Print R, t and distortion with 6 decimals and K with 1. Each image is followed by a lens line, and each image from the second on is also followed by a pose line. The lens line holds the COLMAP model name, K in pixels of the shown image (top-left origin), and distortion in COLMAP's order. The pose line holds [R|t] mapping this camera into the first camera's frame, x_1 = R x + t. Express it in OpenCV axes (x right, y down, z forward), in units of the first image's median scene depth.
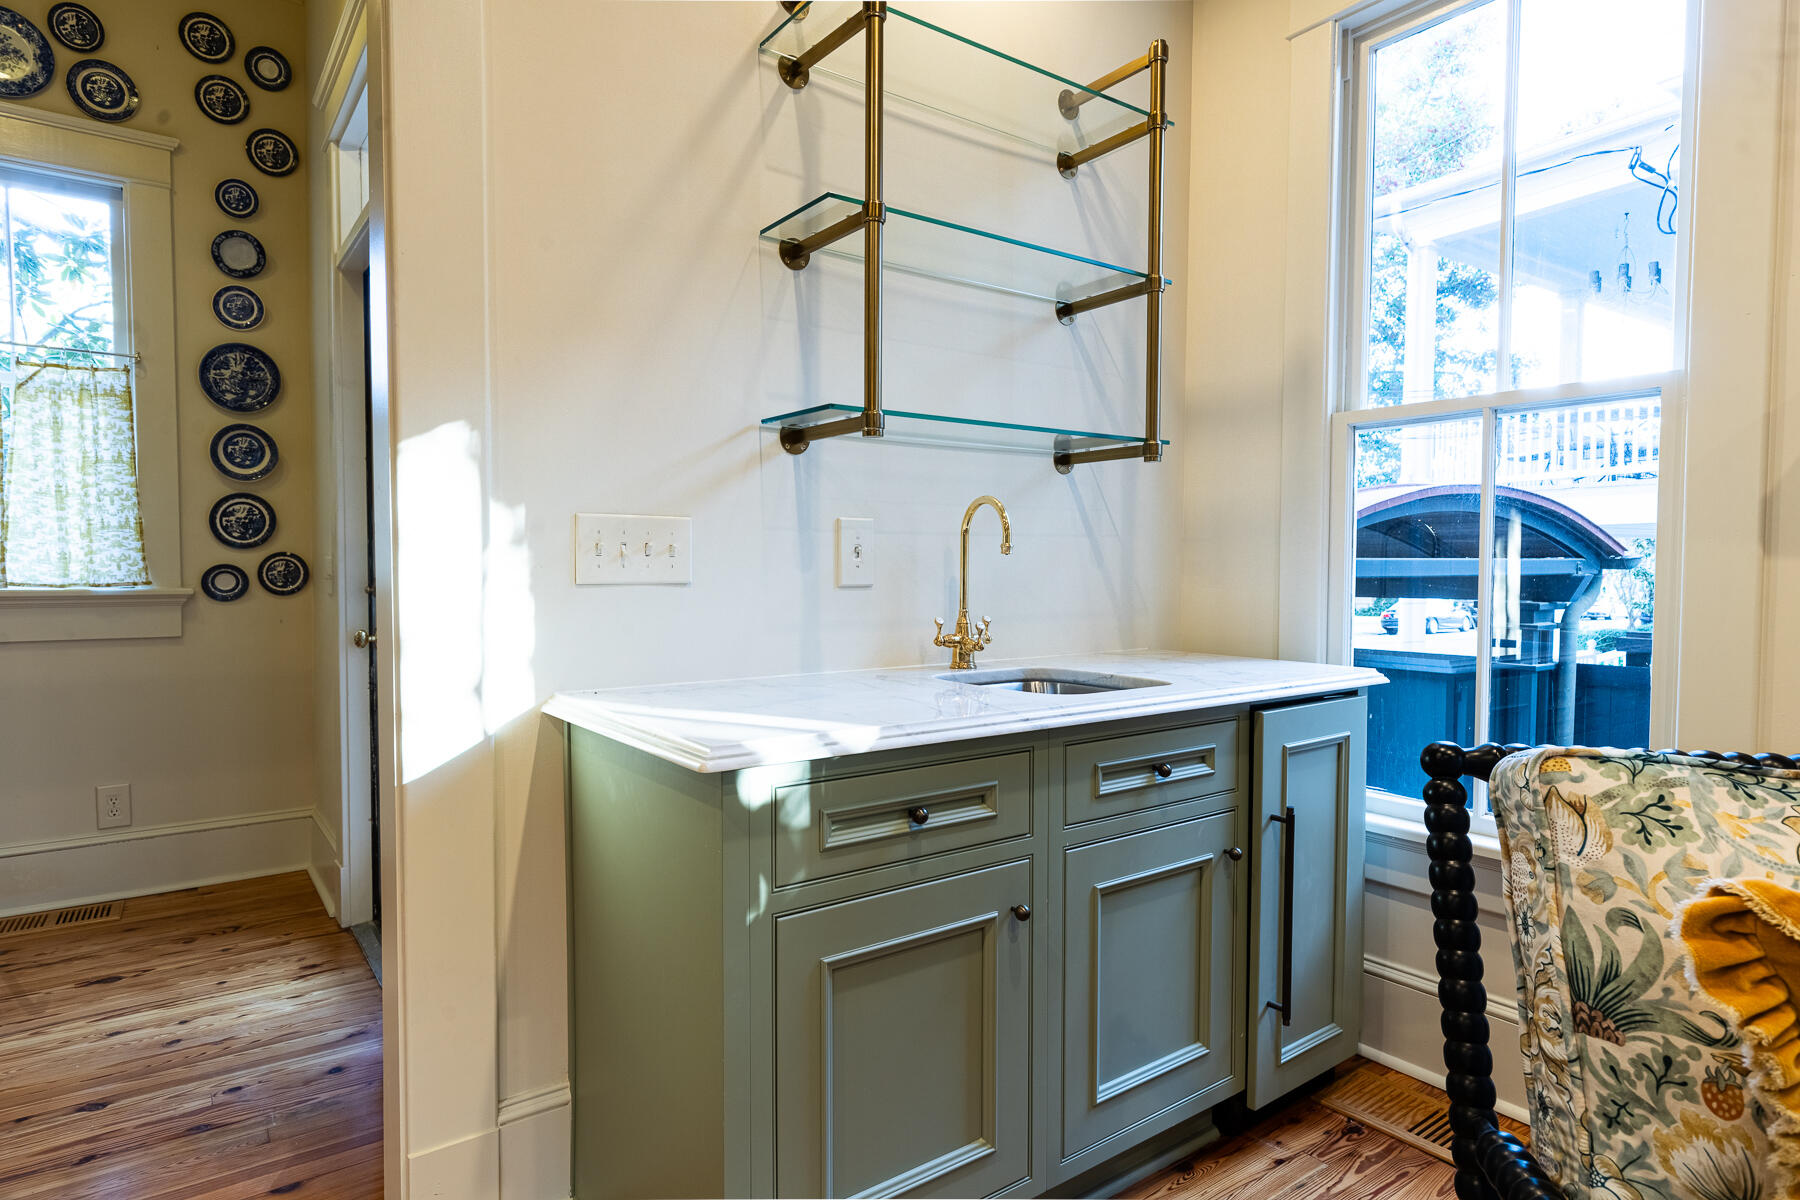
lens RADIAL K [[1008.3, 0, 901.3], [0, 1008.3, 603.0], [0, 0, 1]] dist [0.009466, -0.000610]
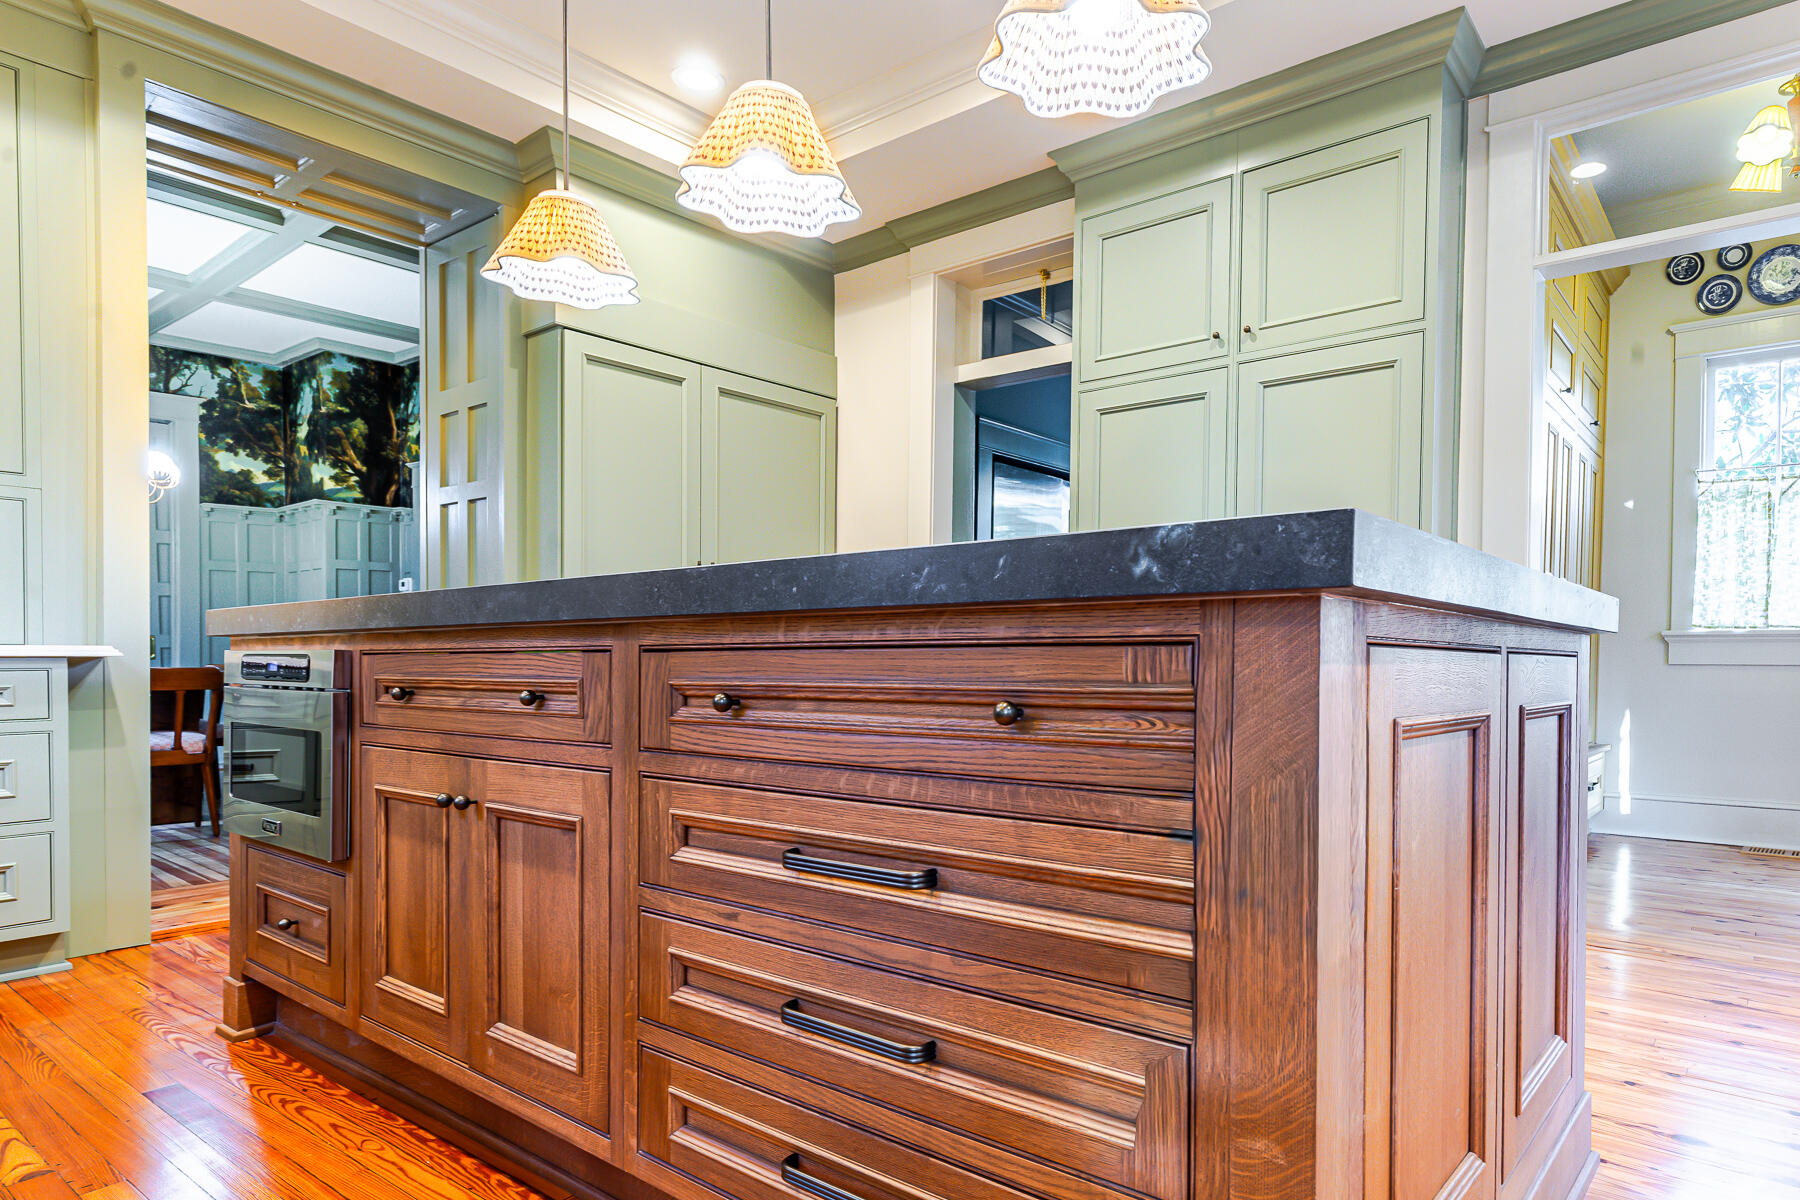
lens RADIAL K [[1049.9, 0, 992.9], [0, 1049.9, 679.6], [0, 0, 1]] dist [0.007995, -0.002930]
pose [[0.279966, 0.018186, -0.959838, 0.290065], [-0.041738, 0.999106, 0.006756, 0.095166], [0.959102, 0.038170, 0.280475, -0.522612]]
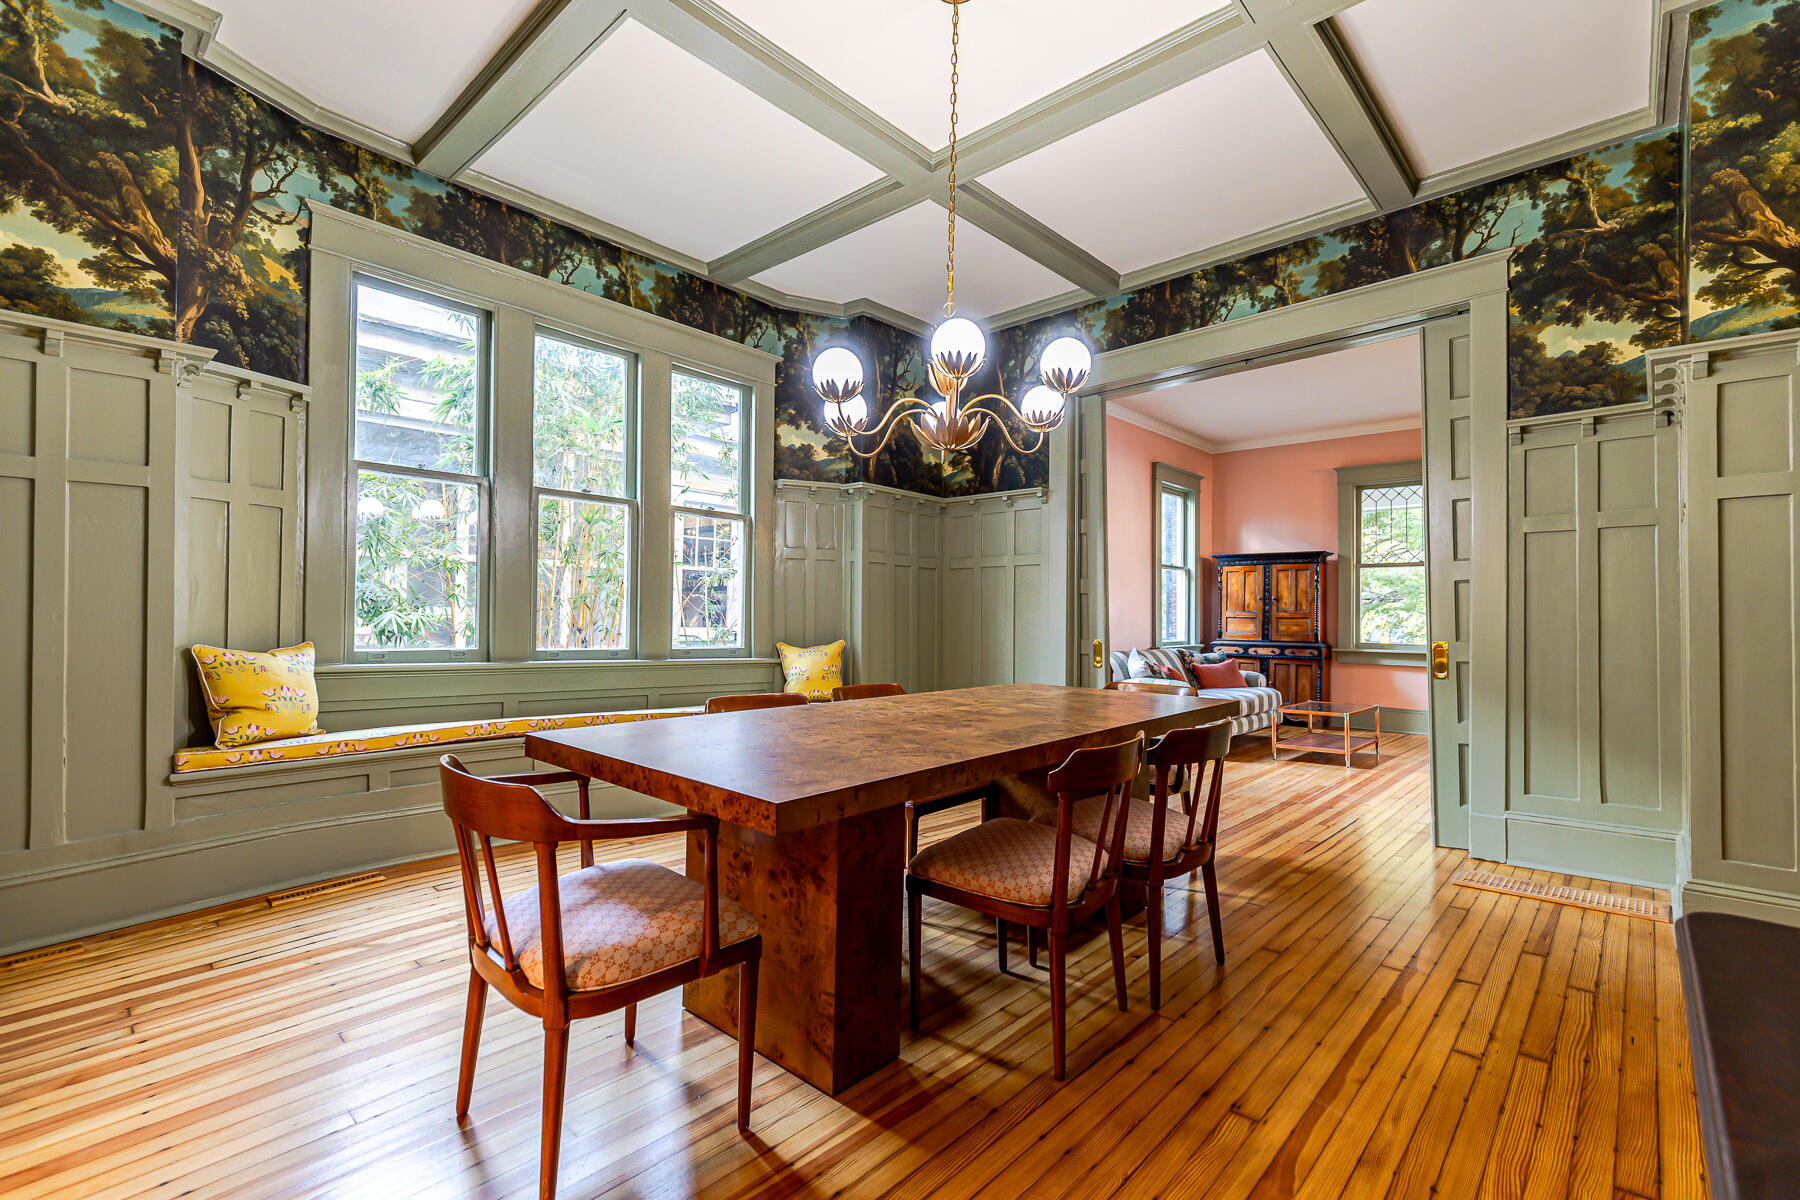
lens RADIAL K [[811.3, 0, 973.9], [0, 811.3, 598.8], [0, 0, 1]] dist [0.008310, -0.001408]
pose [[-0.971635, -0.010144, -0.236270, -1.642085], [-0.013138, 0.999852, 0.011099, 0.015288], [0.236122, 0.013888, -0.971624, -0.702271]]
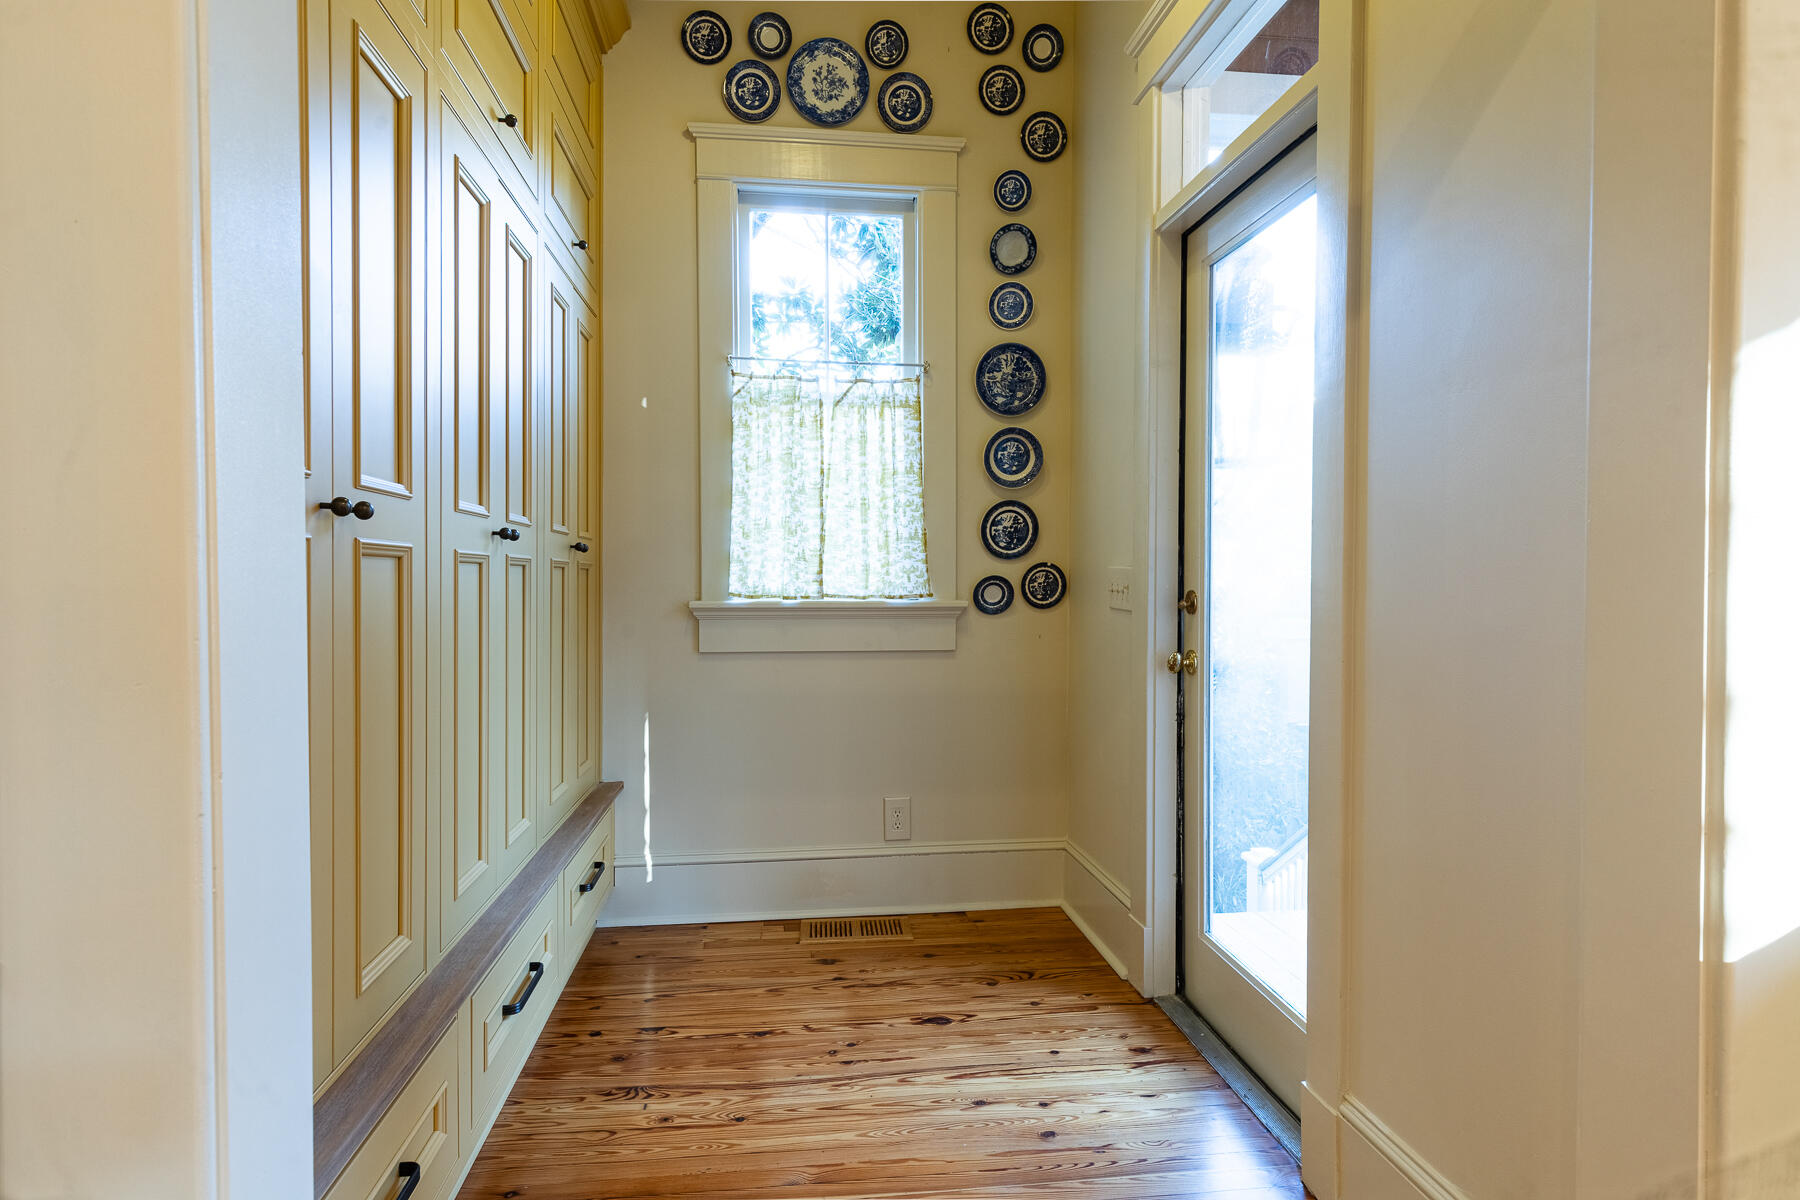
lens RADIAL K [[1008.3, 0, 907.0], [0, 1008.3, 600.4], [0, 0, 1]] dist [0.009466, -0.000610]
pose [[0.875120, 0.008403, -0.483833, -0.298995], [-0.014992, 0.999840, -0.009752, -0.004674], [0.483674, 0.015788, 0.875106, 0.138173]]
